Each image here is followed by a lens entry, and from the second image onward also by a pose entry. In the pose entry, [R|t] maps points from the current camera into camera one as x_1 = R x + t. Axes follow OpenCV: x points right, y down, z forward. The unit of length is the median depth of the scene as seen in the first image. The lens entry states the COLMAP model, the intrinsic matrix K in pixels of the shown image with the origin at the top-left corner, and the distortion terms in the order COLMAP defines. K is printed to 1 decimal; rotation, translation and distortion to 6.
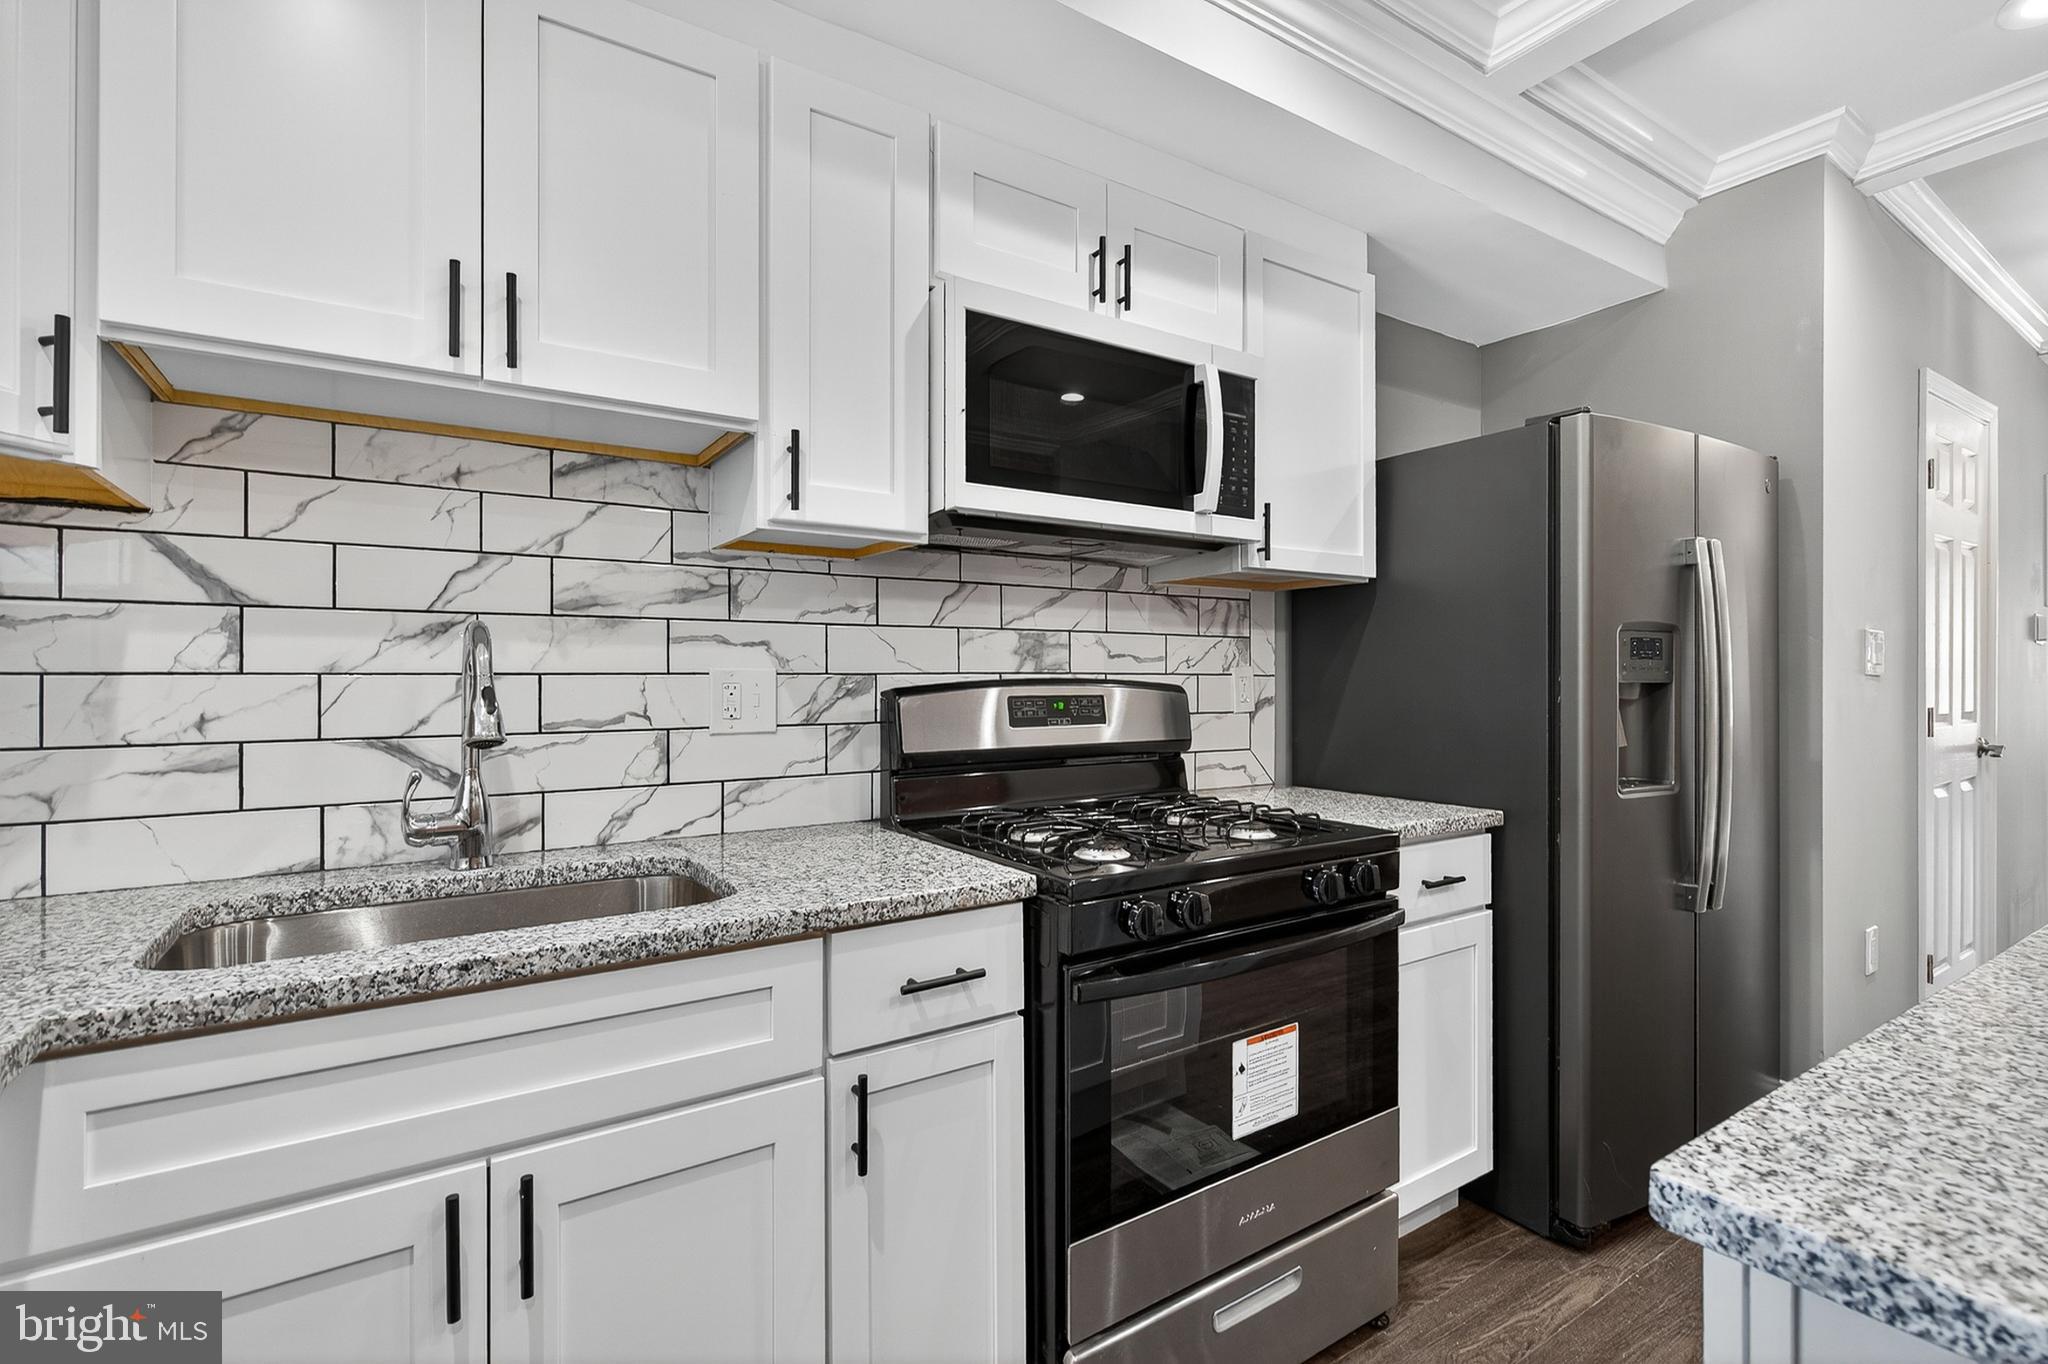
lens RADIAL K [[931.3, 0, 1023.2], [0, 931.3, 676.3], [0, 0, 1]] dist [-0.015430, 0.000165]
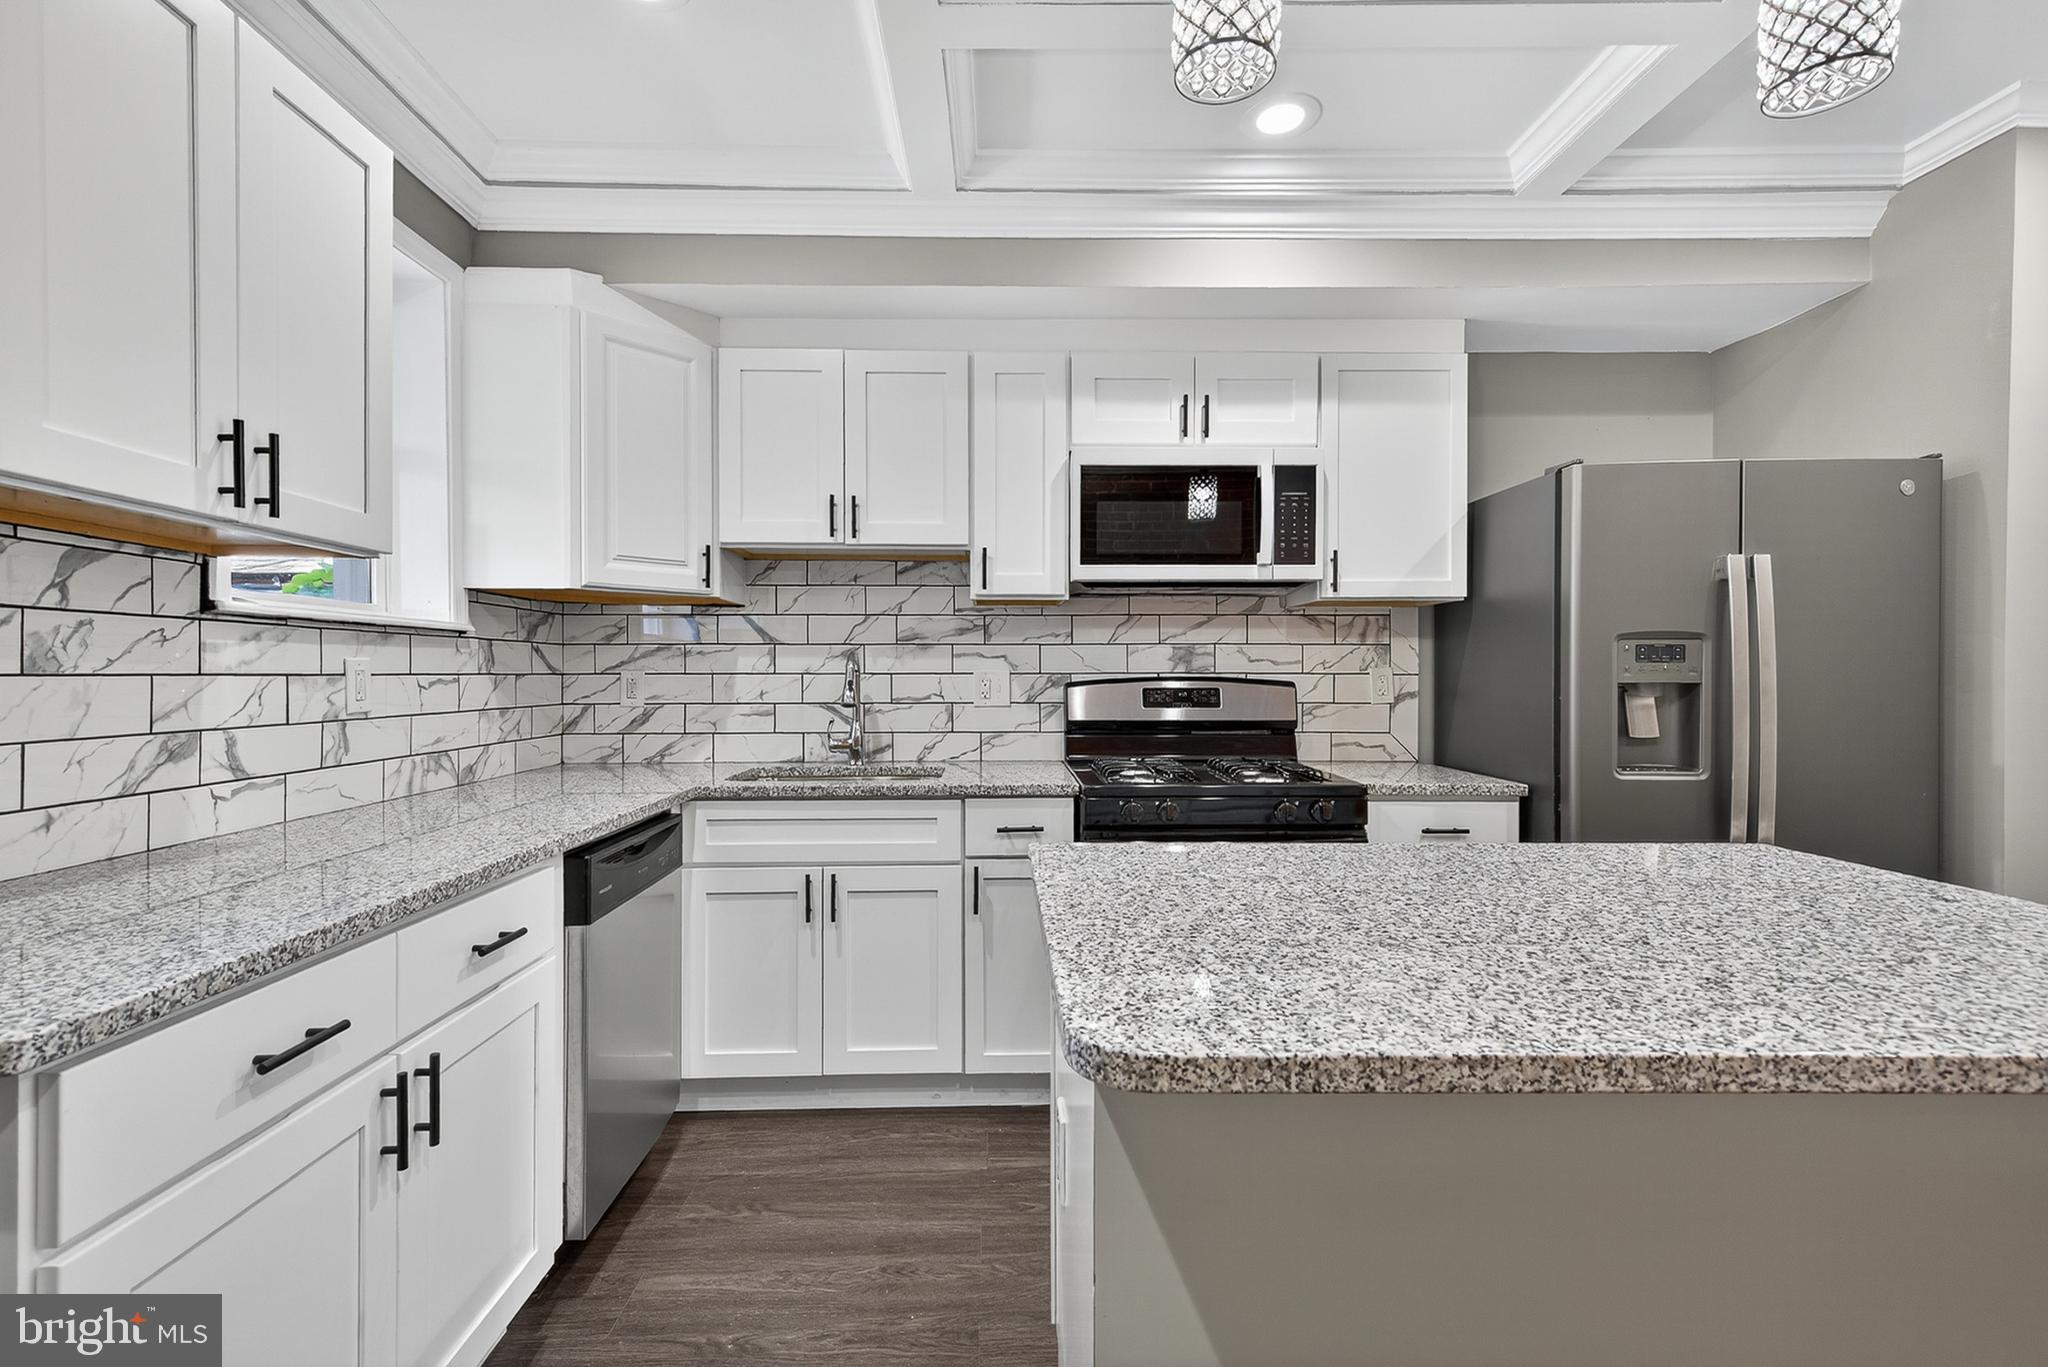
lens RADIAL K [[931.3, 0, 1023.2], [0, 931.3, 677.8], [0, 0, 1]] dist [-0.015430, 0.000165]
pose [[0.842575, 0.005847, -0.538548, 0.767030], [-0.000415, 0.999948, 0.010208, -0.013536], [0.538579, -0.008378, 0.842533, -0.519256]]
